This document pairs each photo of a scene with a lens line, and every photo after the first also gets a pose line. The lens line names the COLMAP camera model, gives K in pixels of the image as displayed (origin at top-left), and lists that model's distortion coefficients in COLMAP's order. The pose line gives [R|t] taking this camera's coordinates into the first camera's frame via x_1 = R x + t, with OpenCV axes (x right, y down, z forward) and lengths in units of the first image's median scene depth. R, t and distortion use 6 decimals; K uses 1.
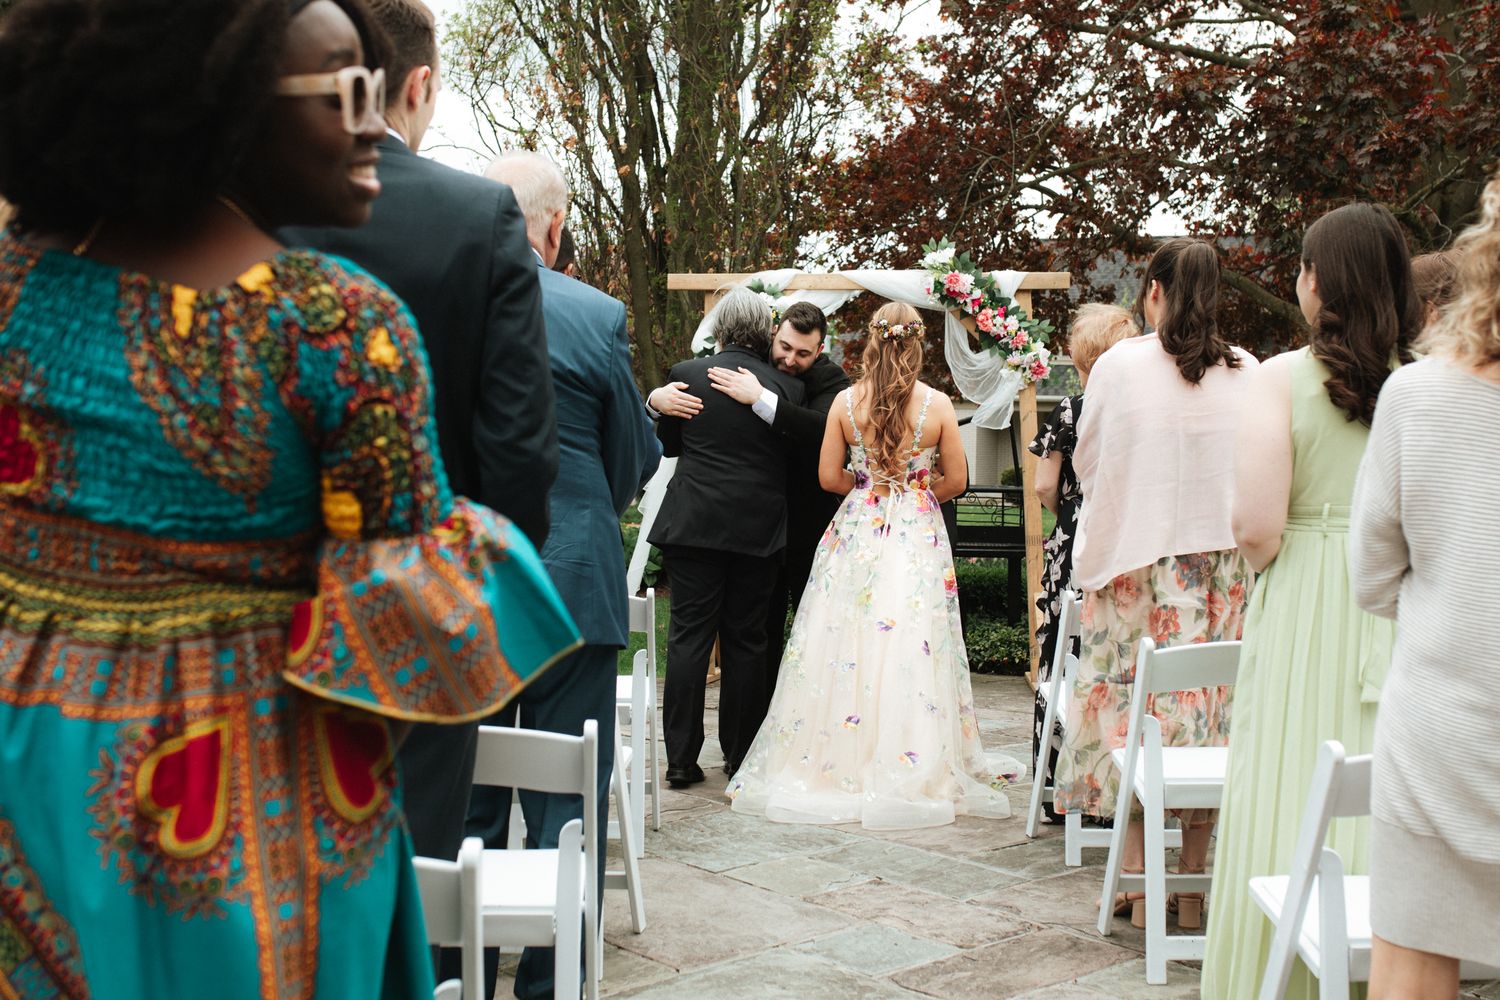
lens RADIAL K [[1566.4, 0, 710.4], [0, 1566.4, 446.9], [0, 0, 1]] dist [0.002537, 0.021377]
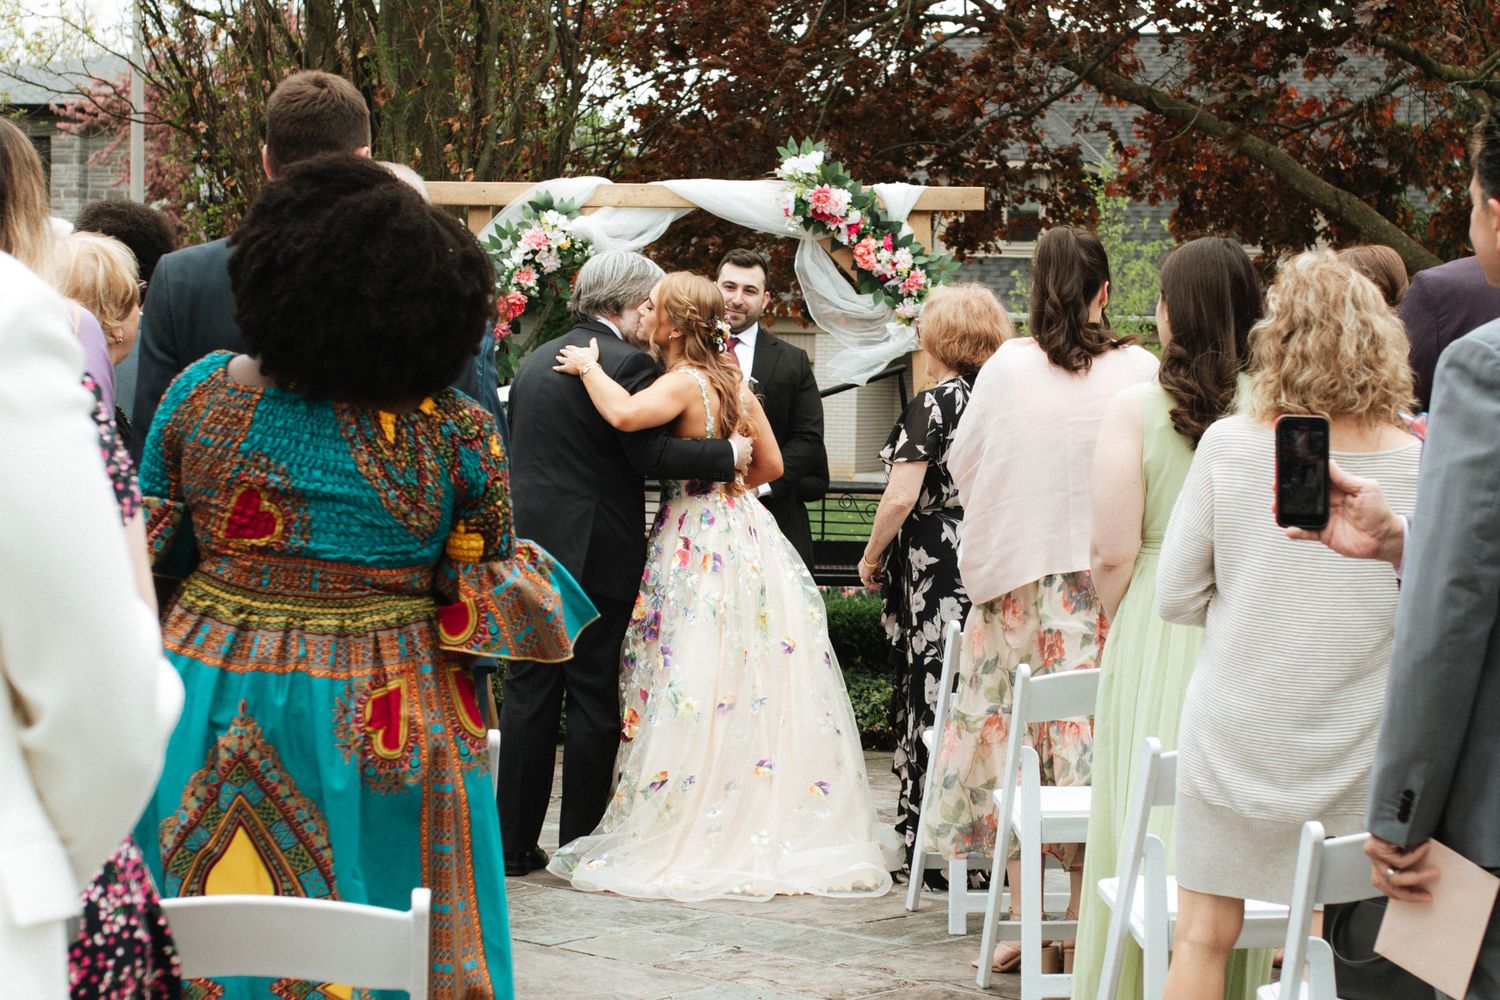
lens RADIAL K [[1566.4, 0, 710.4], [0, 1566.4, 446.9], [0, 0, 1]] dist [0.002537, 0.021377]
pose [[0.996611, 0.003761, 0.082169, 0.046287], [-0.002796, 0.999926, -0.011860, 0.015480], [-0.082208, 0.011590, 0.996548, 0.293231]]
